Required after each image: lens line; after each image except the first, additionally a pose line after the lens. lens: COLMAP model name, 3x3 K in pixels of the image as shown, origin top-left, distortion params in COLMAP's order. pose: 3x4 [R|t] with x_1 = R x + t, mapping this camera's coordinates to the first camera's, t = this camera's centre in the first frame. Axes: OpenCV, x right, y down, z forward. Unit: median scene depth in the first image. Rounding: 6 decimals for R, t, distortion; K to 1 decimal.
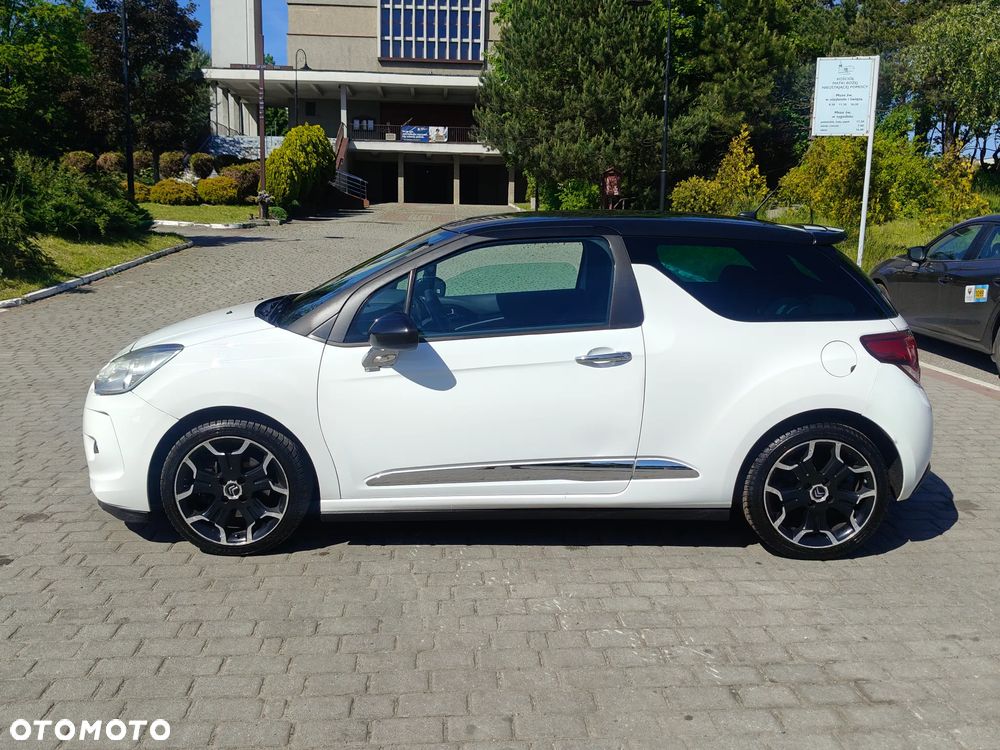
lens RADIAL K [[874.5, 0, 497.0], [0, 874.5, 351.4], [0, 0, 1]] dist [0.094348, -0.197924]
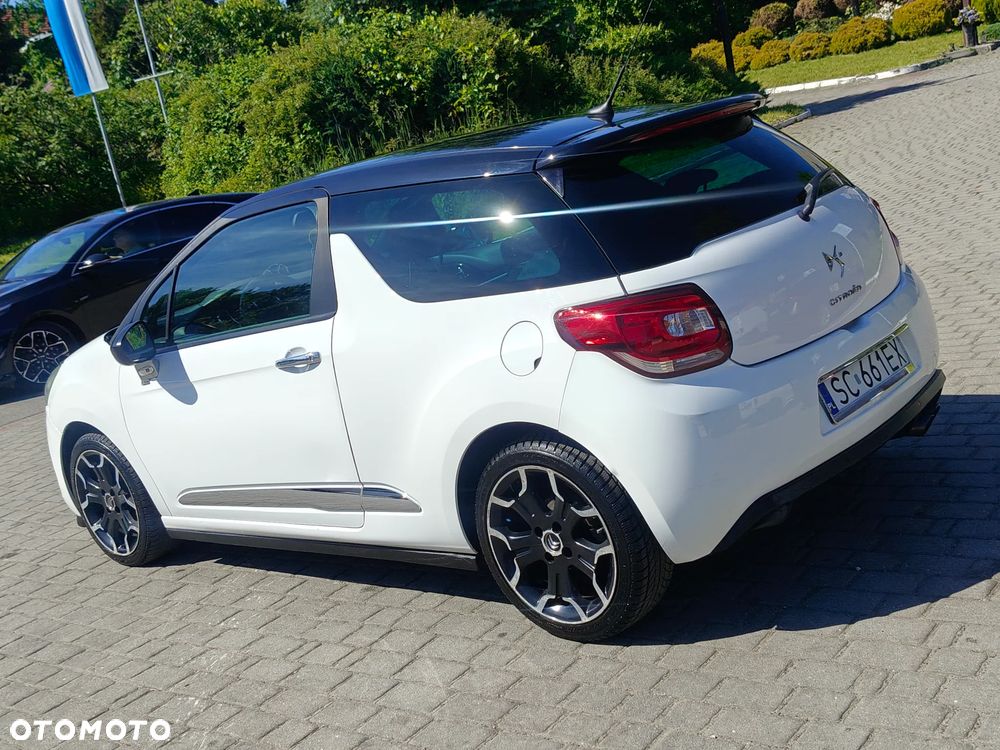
lens RADIAL K [[1129.9, 0, 500.0], [0, 1129.9, 375.0], [0, 0, 1]] dist [0.184385, -0.538912]
pose [[0.748052, -0.033356, -0.662802, 0.155717], [0.113636, 0.990424, 0.078408, -0.006557], [0.653839, -0.133972, 0.744679, 0.059400]]
